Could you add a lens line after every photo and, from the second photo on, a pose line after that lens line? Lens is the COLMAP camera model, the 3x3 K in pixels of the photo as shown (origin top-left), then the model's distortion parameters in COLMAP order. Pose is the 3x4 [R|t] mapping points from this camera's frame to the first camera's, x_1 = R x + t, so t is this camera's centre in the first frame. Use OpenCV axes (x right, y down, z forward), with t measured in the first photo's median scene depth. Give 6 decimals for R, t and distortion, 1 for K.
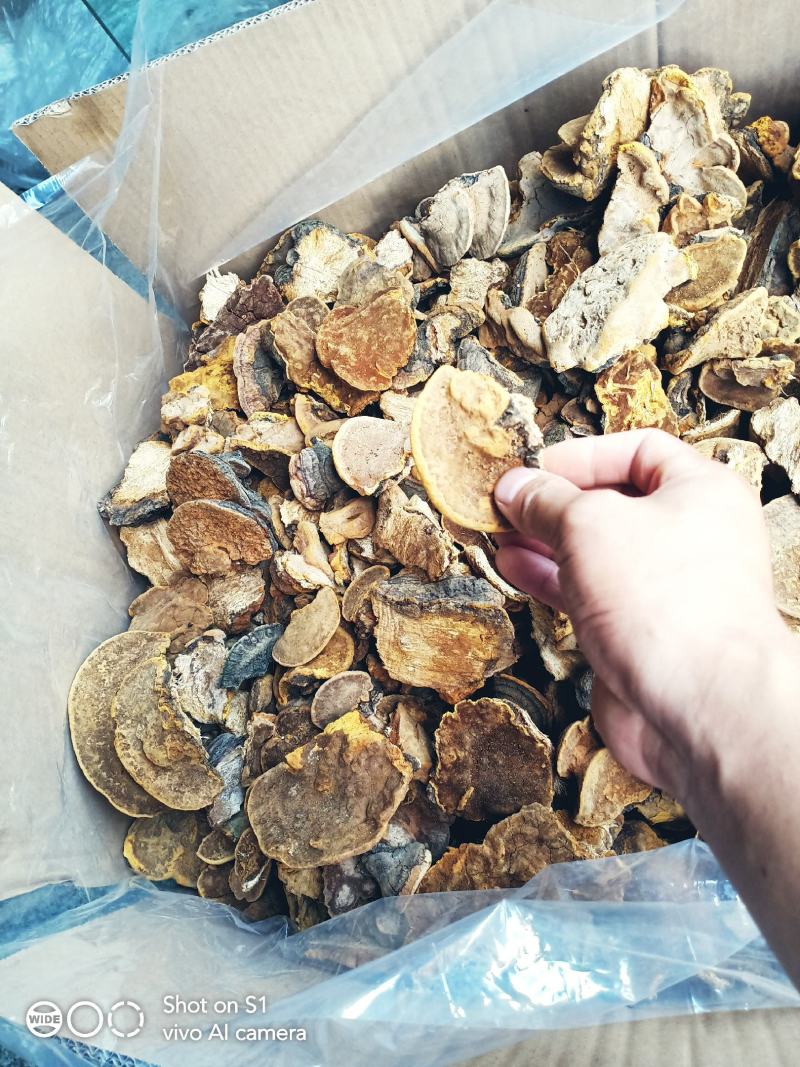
lens RADIAL K [[901.1, 0, 400.0], [0, 901.1, 533.5], [0, 0, 1]] dist [0.081021, -0.148159]
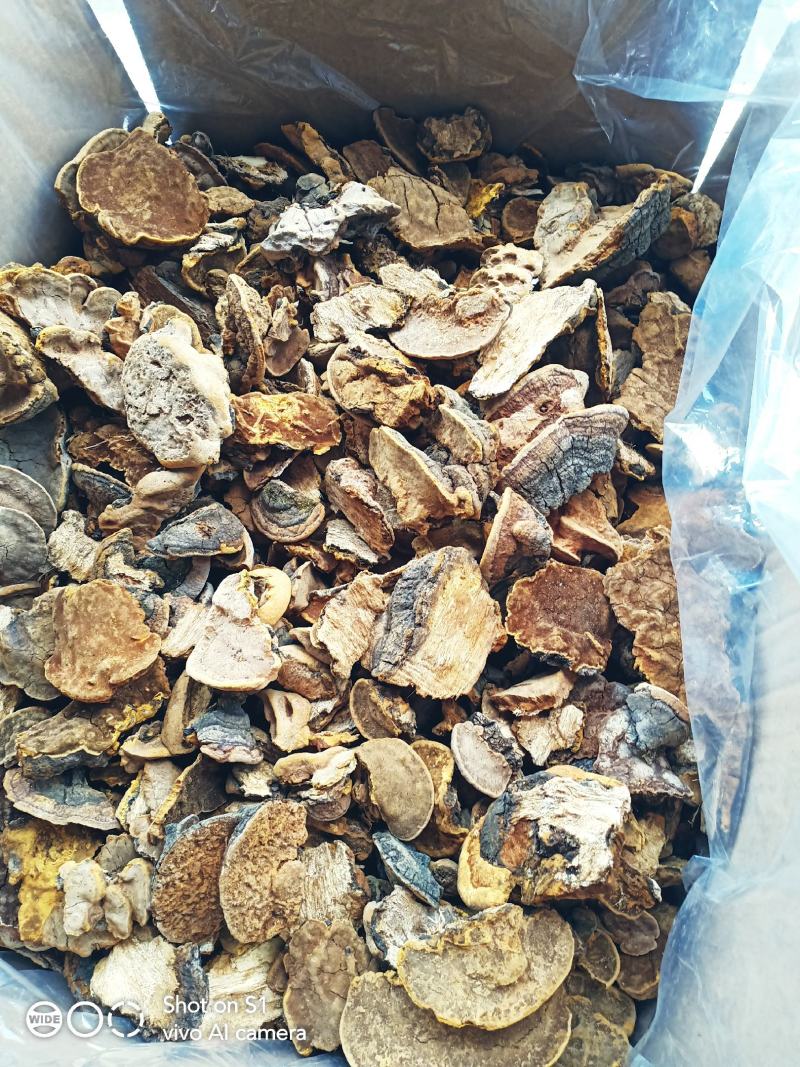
lens RADIAL K [[897.2, 0, 423.0], [0, 897.2, 529.8], [0, 0, 1]] dist [0.106888, -0.200225]
pose [[0.175431, -0.787204, 0.591214, -0.447681], [0.938792, 0.314605, 0.140330, -0.079053], [-0.296467, 0.530409, 0.794213, 0.134839]]
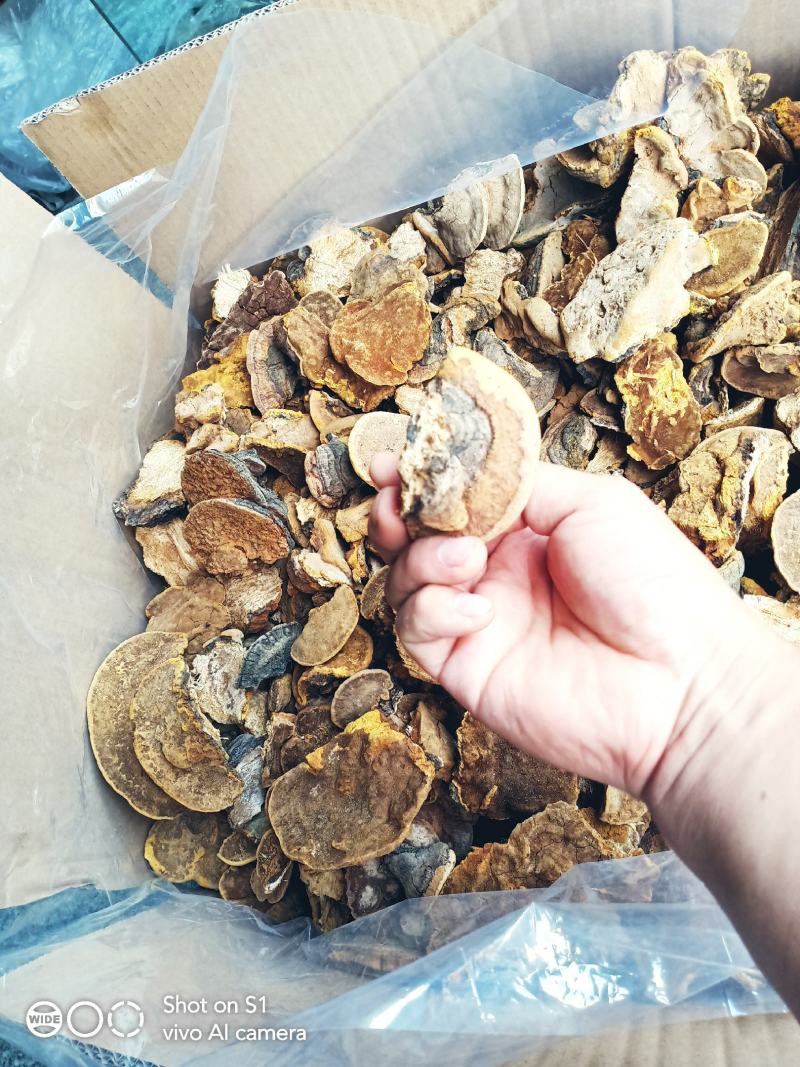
lens RADIAL K [[901.1, 0, 400.0], [0, 901.1, 533.5], [0, 0, 1]] dist [0.081021, -0.148159]
pose [[0.999758, -0.015512, -0.015625, -0.004319], [0.015566, 0.999873, 0.003306, 0.000803], [0.015572, -0.003548, 0.999872, 0.013397]]
